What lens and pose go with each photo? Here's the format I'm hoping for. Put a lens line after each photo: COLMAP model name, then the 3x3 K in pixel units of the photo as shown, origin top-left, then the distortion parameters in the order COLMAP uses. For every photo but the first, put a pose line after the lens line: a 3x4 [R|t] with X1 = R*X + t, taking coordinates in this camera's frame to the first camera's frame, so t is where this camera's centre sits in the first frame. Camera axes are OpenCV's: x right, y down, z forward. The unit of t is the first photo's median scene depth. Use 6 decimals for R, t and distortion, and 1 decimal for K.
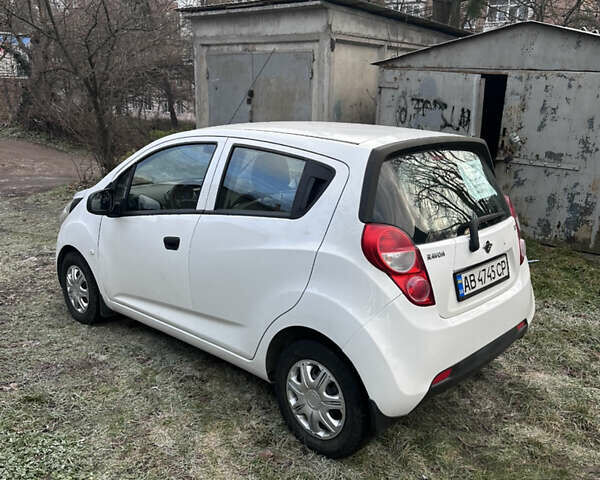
lens RADIAL K [[554.5, 0, 294.2], [0, 554.5, 239.0], [0, 0, 1]] dist [0.157262, -0.293906]
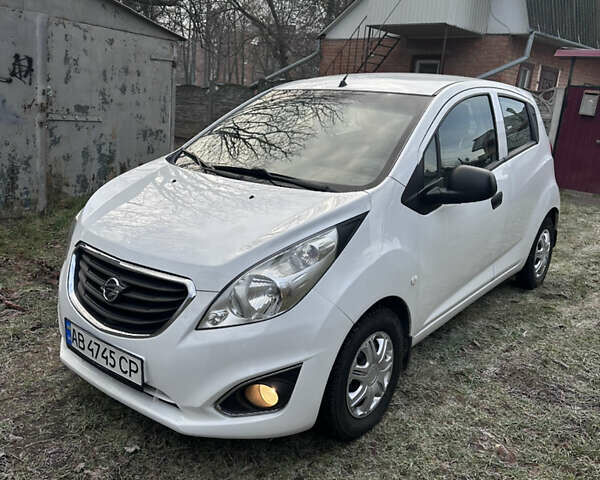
lens RADIAL K [[554.5, 0, 294.2], [0, 554.5, 239.0], [0, 0, 1]] dist [0.157262, -0.293906]
pose [[-0.100499, -0.267340, 0.958347, -0.600943], [0.198619, 0.938445, 0.282617, -0.142424], [-0.974911, 0.218748, -0.041214, 0.745968]]
